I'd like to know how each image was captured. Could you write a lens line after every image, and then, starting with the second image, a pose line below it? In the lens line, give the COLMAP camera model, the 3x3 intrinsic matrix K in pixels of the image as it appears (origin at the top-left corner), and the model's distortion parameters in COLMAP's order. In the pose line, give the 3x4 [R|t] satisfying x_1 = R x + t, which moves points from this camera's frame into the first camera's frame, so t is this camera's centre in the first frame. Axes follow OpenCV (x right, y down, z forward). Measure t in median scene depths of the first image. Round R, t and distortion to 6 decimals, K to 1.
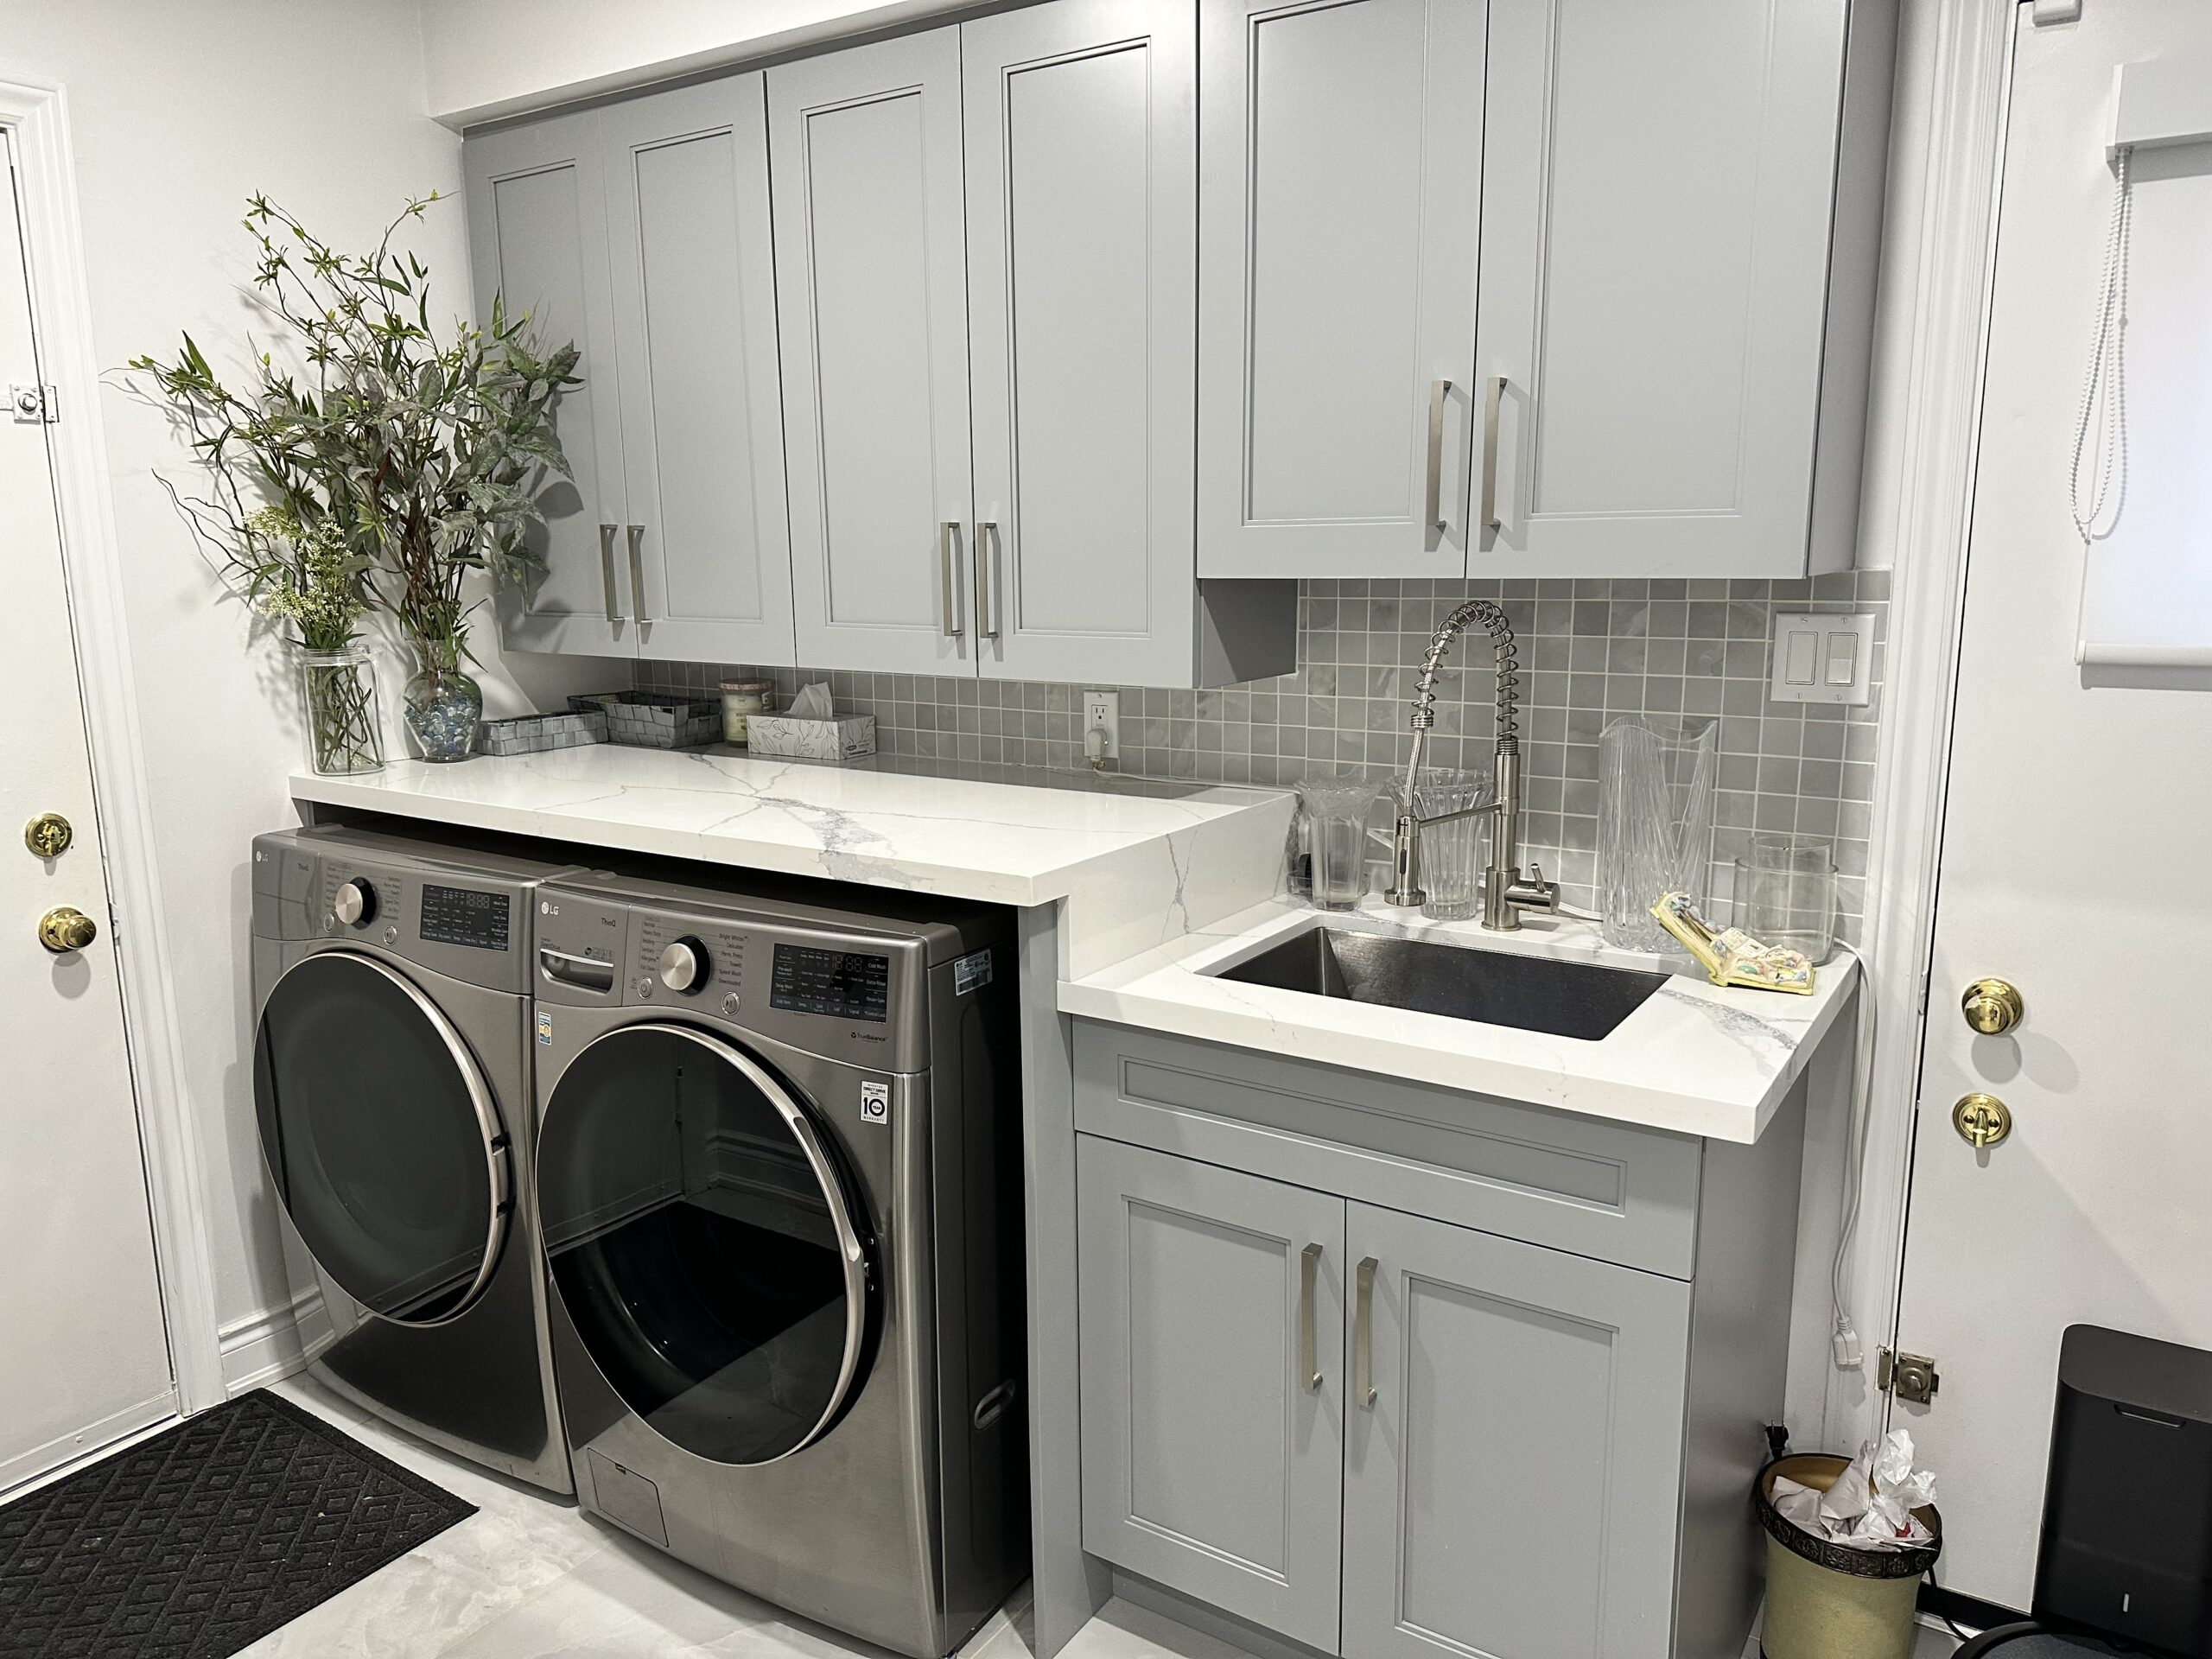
lens RADIAL K [[1525.7, 0, 1108.2], [0, 1525.7, 827.2], [0, 0, 1]] dist [0.054058, -0.055541]
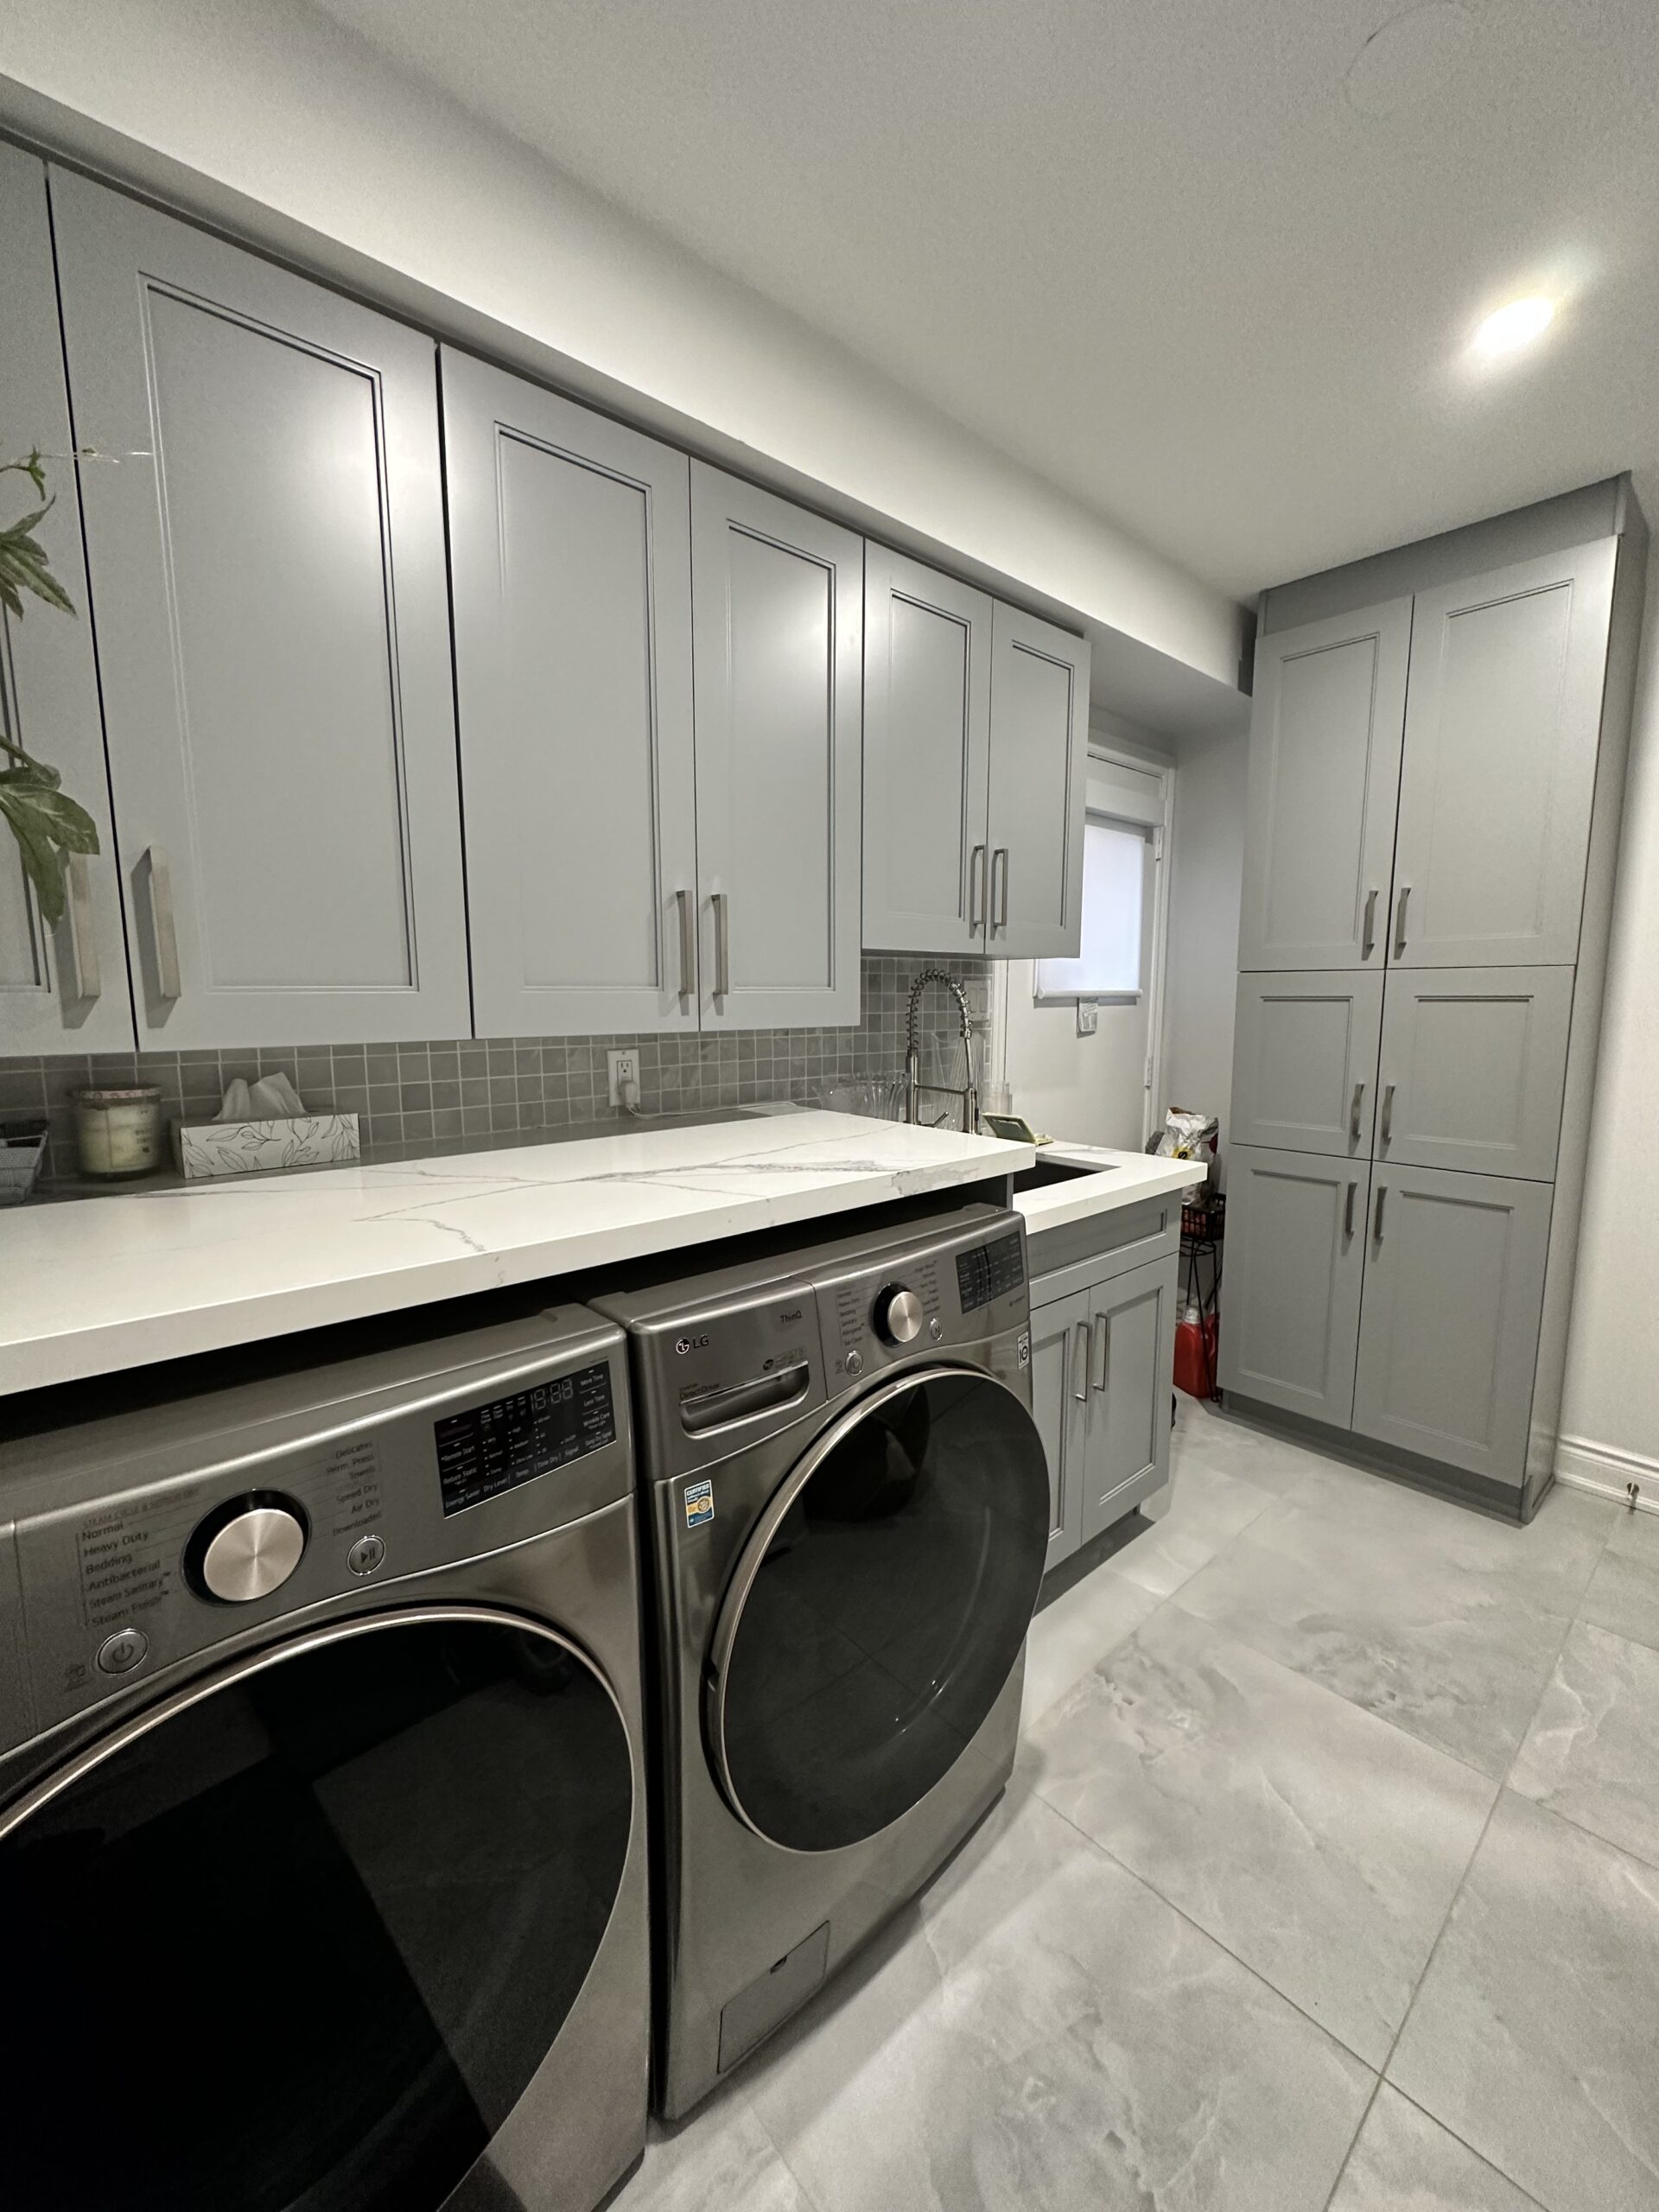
lens RADIAL K [[884.0, 0, 827.7], [0, 884.0, 1106.3], [0, 0, 1]] dist [0.003745, 0.000846]
pose [[0.275329, -0.118632, 0.954002, -0.640934], [0.175042, 0.981955, 0.071590, -0.069262], [-0.945280, 0.147279, 0.291126, 0.681891]]
